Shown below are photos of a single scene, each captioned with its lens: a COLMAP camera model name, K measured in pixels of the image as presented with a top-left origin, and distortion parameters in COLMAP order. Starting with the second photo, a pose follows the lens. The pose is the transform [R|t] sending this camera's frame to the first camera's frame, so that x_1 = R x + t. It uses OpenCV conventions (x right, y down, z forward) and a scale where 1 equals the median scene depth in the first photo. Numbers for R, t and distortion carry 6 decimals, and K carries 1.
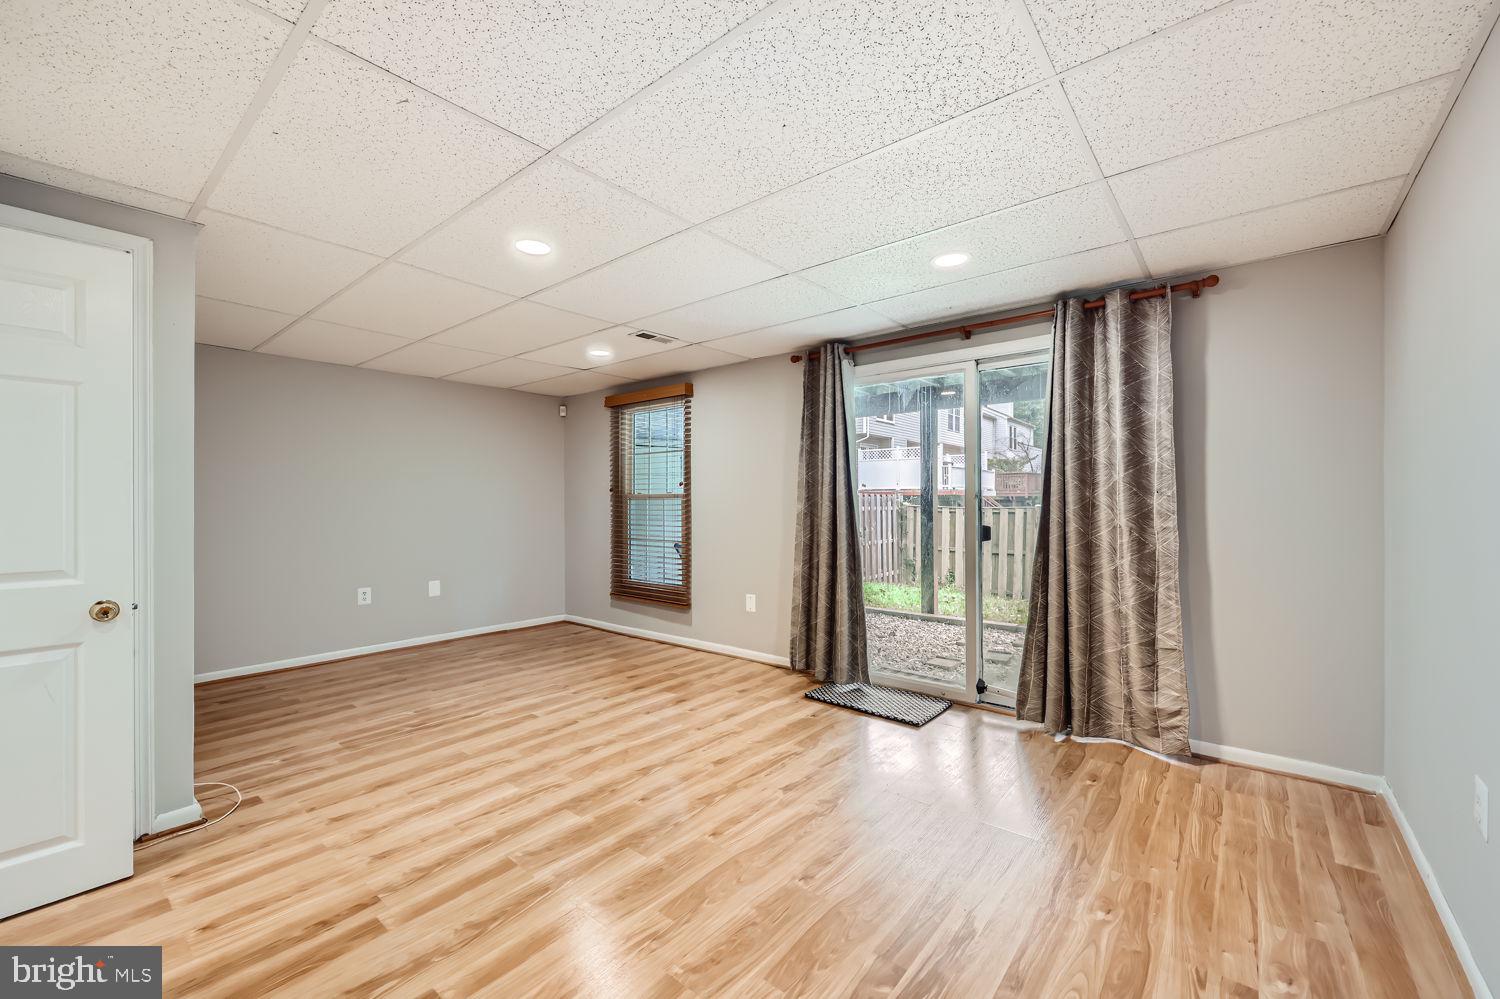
lens RADIAL K [[606.6, 0, 750.8], [0, 606.6, 499.4], [0, 0, 1]] dist [0.003745, -0.001682]
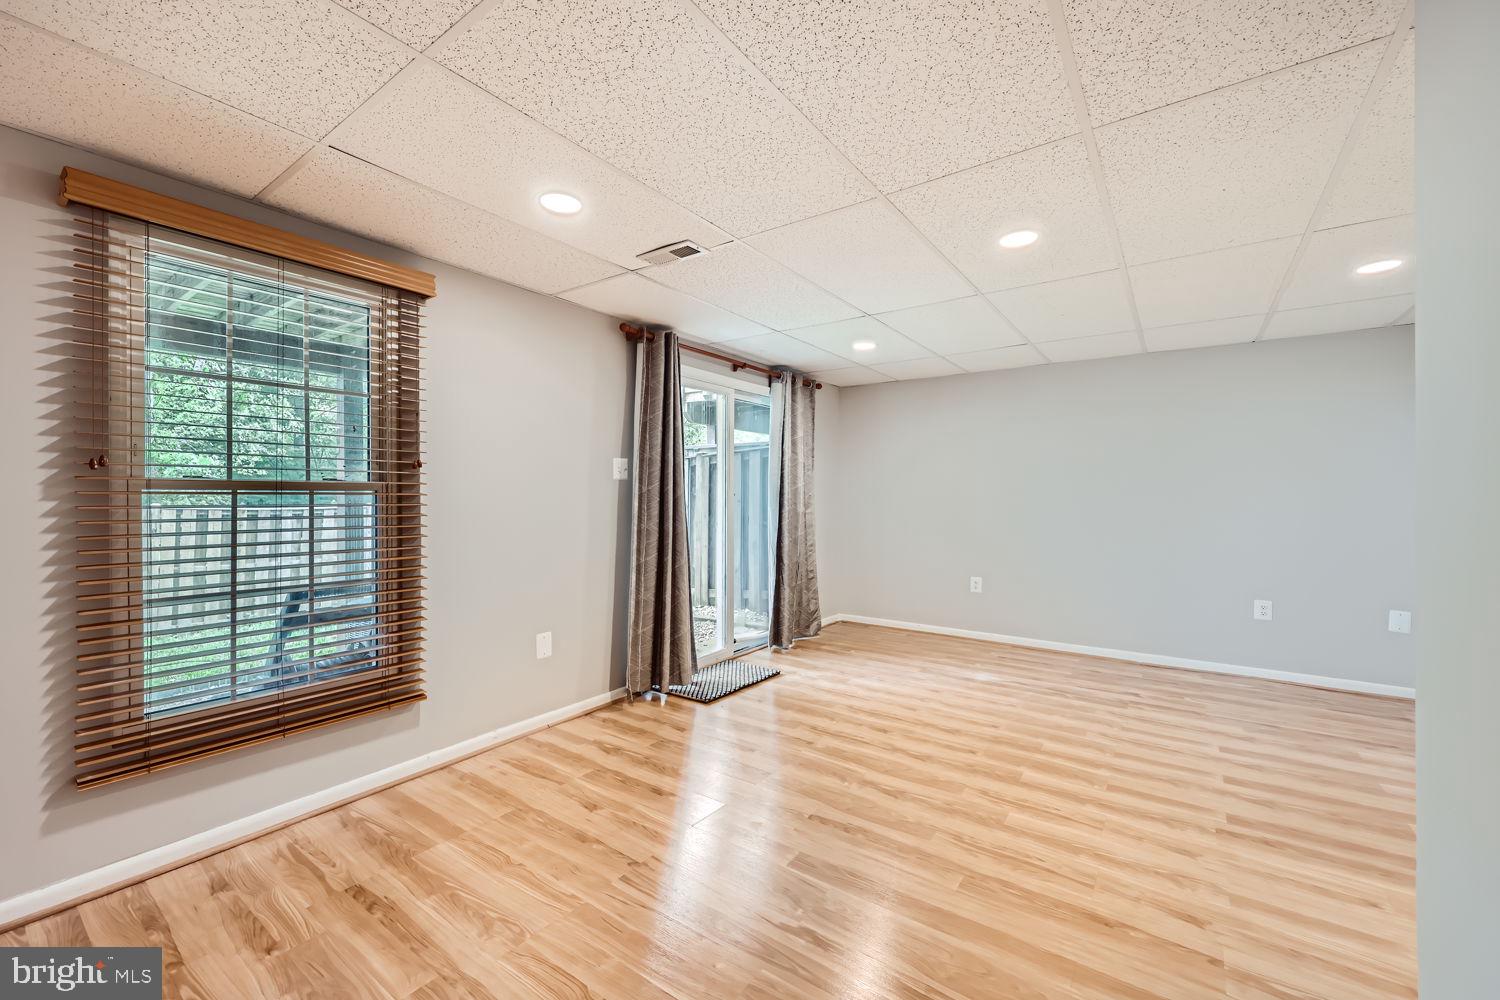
lens RADIAL K [[606.6, 0, 750.5], [0, 606.6, 499.6], [0, 0, 1]] dist [0.003745, -0.001682]
pose [[-0.075341, 0.000406, 0.997158, -1.199578], [-0.001289, 0.999999, -0.000505, 0.007856], [-0.997157, -0.001324, -0.075341, 1.386318]]
